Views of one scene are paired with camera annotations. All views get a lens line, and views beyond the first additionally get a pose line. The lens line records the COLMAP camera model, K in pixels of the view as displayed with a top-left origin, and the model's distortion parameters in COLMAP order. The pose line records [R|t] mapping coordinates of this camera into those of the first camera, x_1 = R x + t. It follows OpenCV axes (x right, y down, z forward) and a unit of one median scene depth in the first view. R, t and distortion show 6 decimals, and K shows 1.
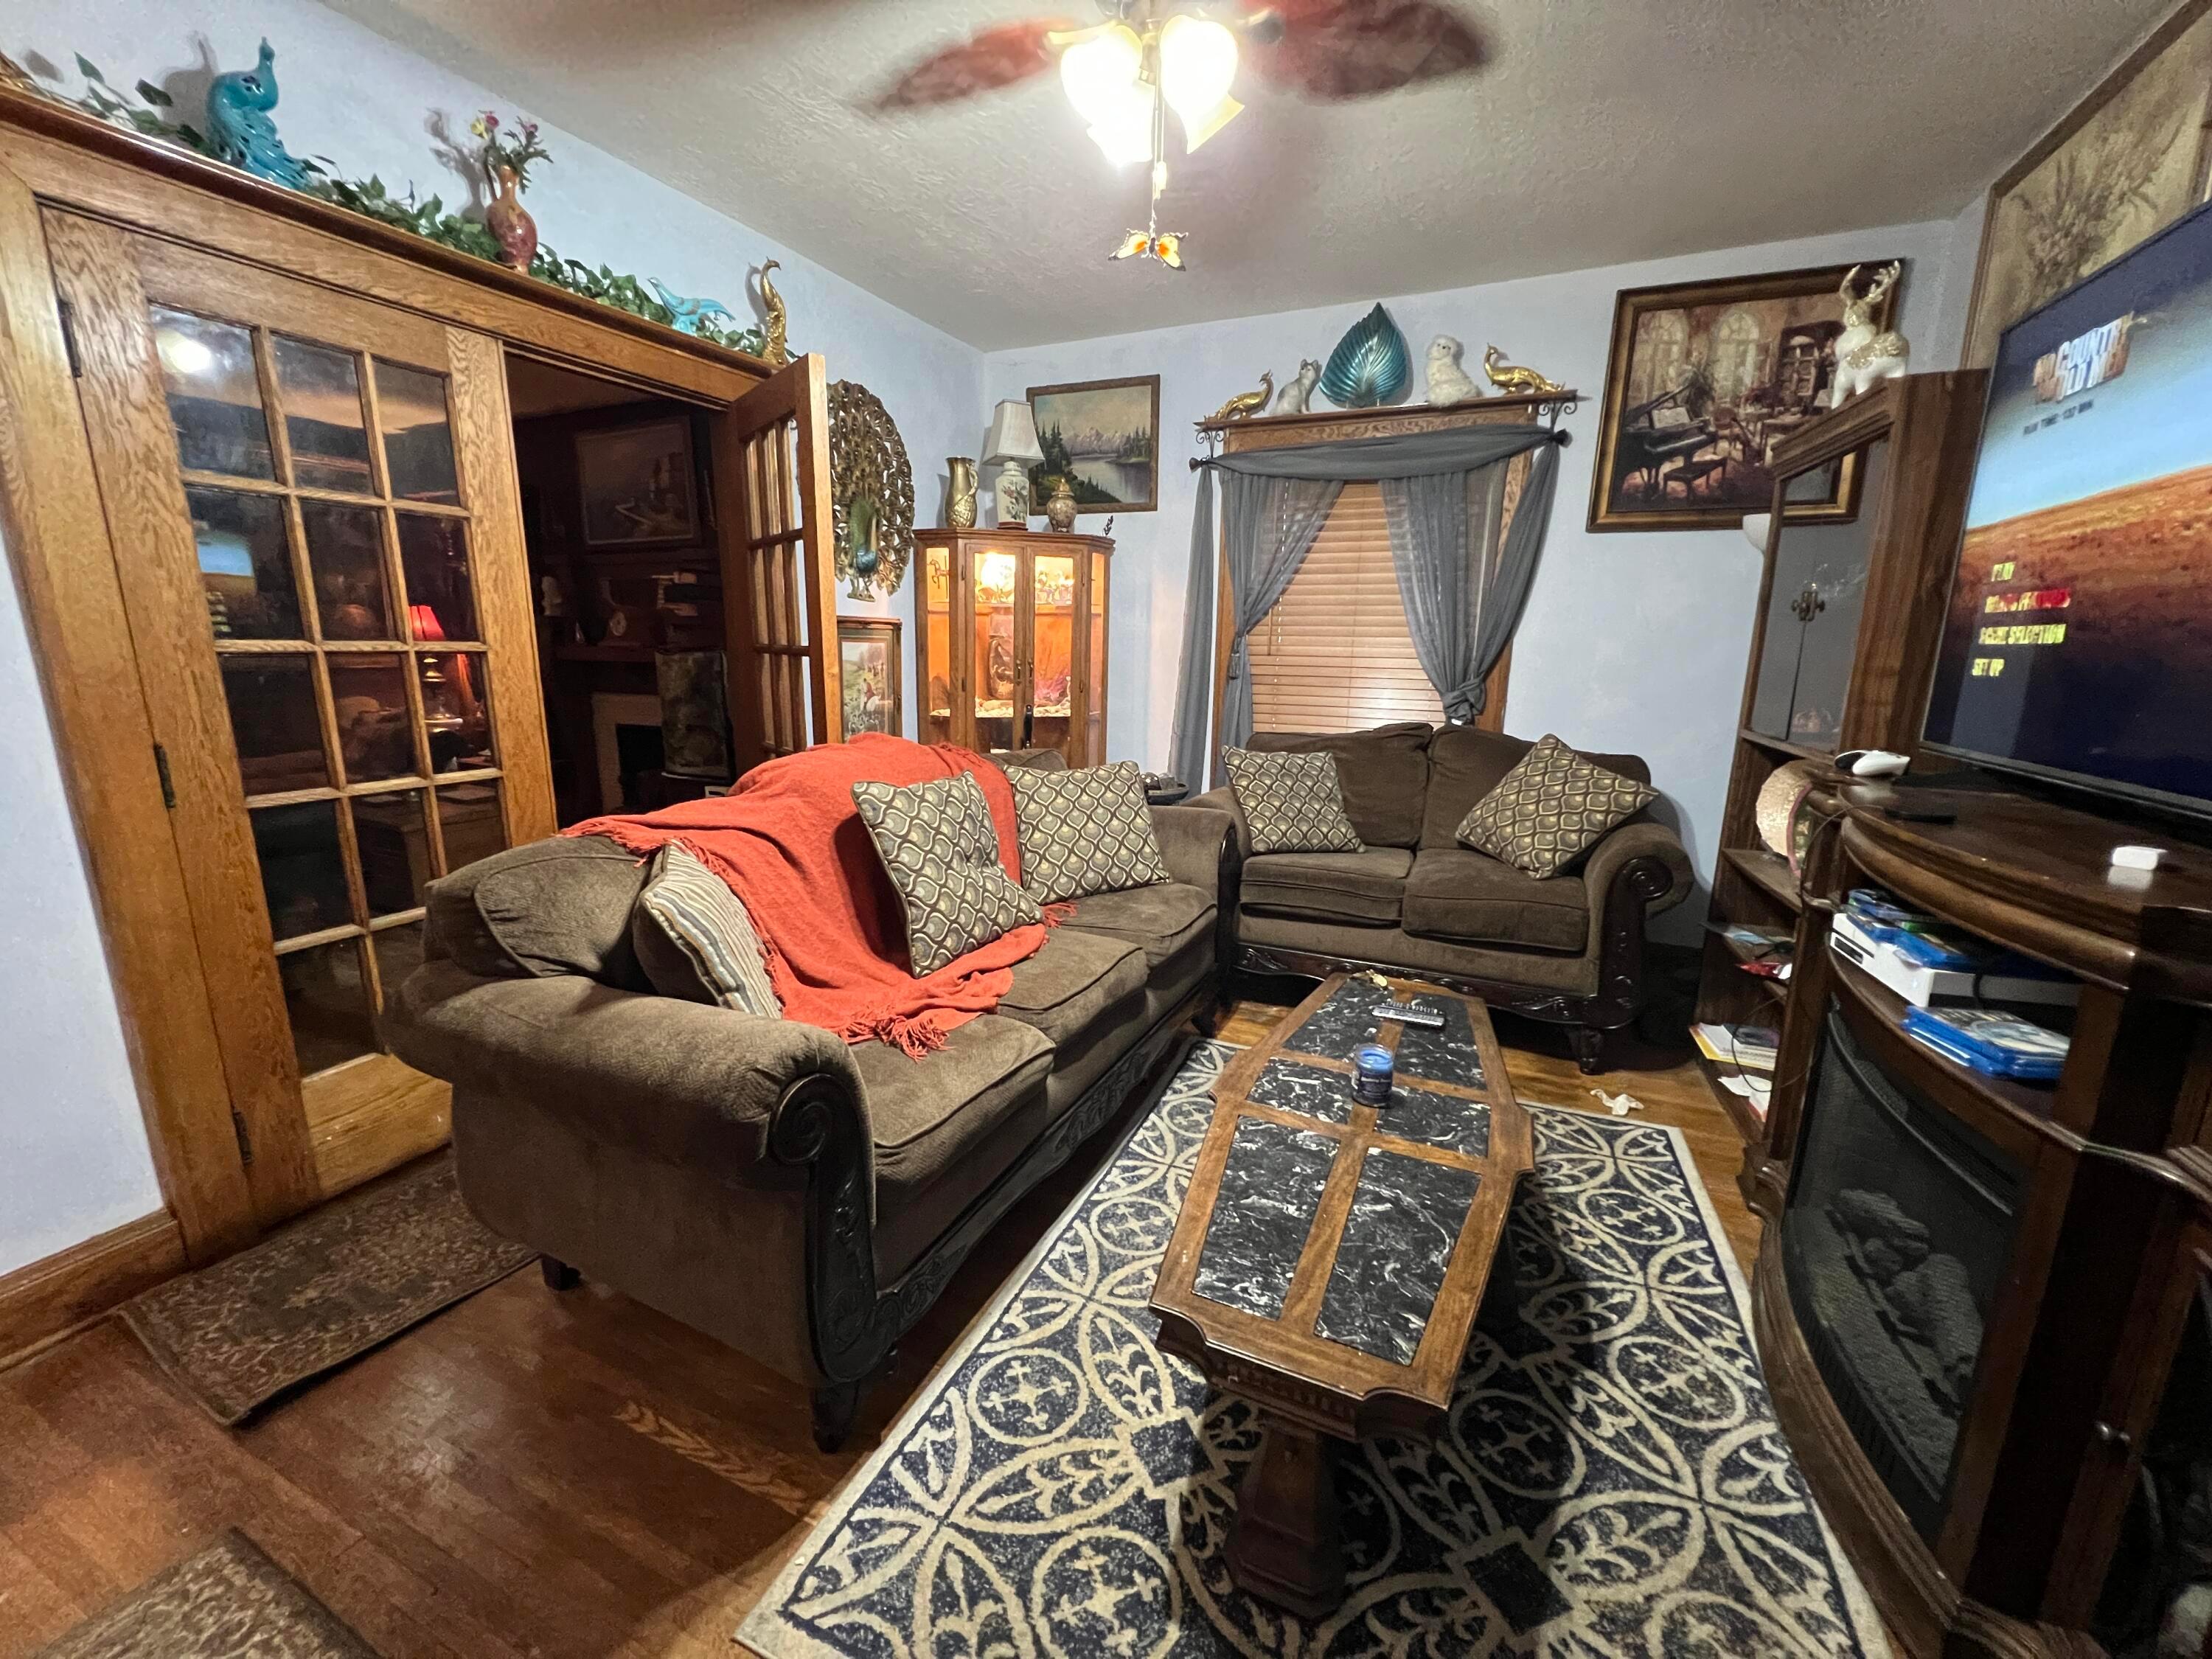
lens RADIAL K [[885.0, 0, 1099.9], [0, 885.0, 829.2], [0, 0, 1]] dist [-0.000150, 0.000153]
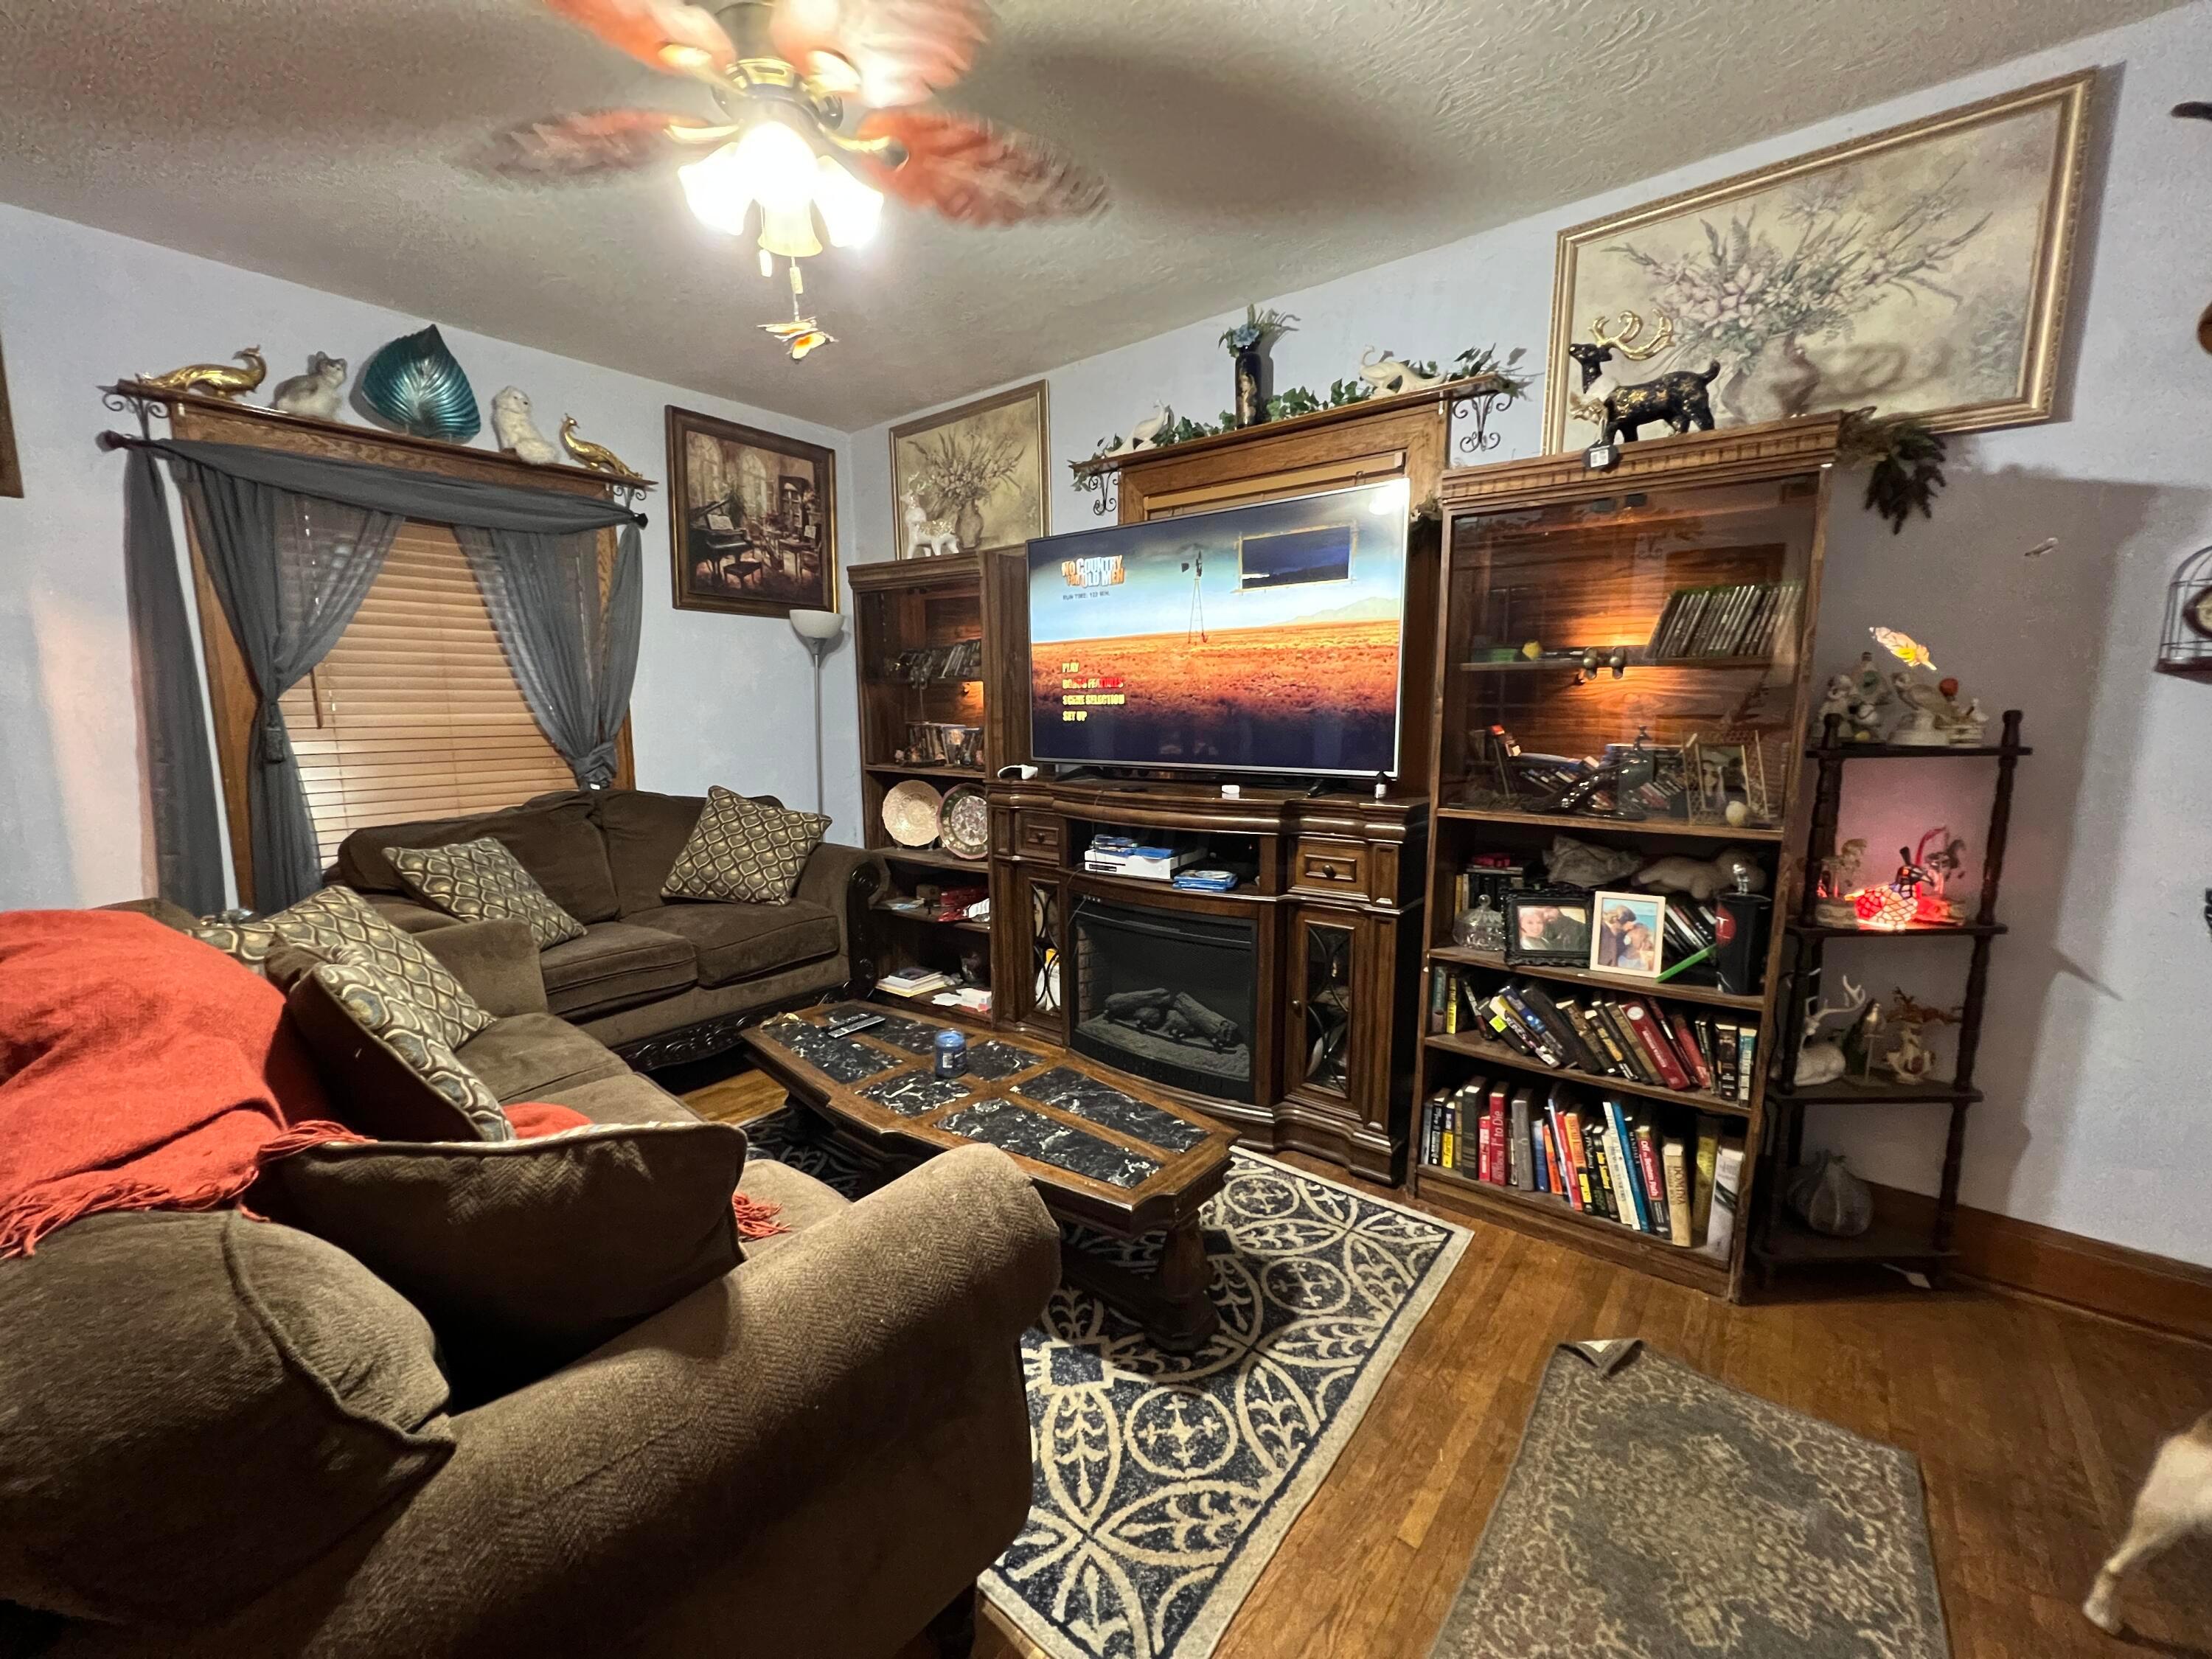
lens RADIAL K [[885.0, 0, 1105.8], [0, 885.0, 828.6], [0, 0, 1]] dist [-0.000150, 0.000153]
pose [[0.251488, -0.150064, 0.956156, -0.965095], [0.208187, 0.973170, 0.097976, -0.130722], [-0.945205, 0.174419, 0.275982, 0.490438]]
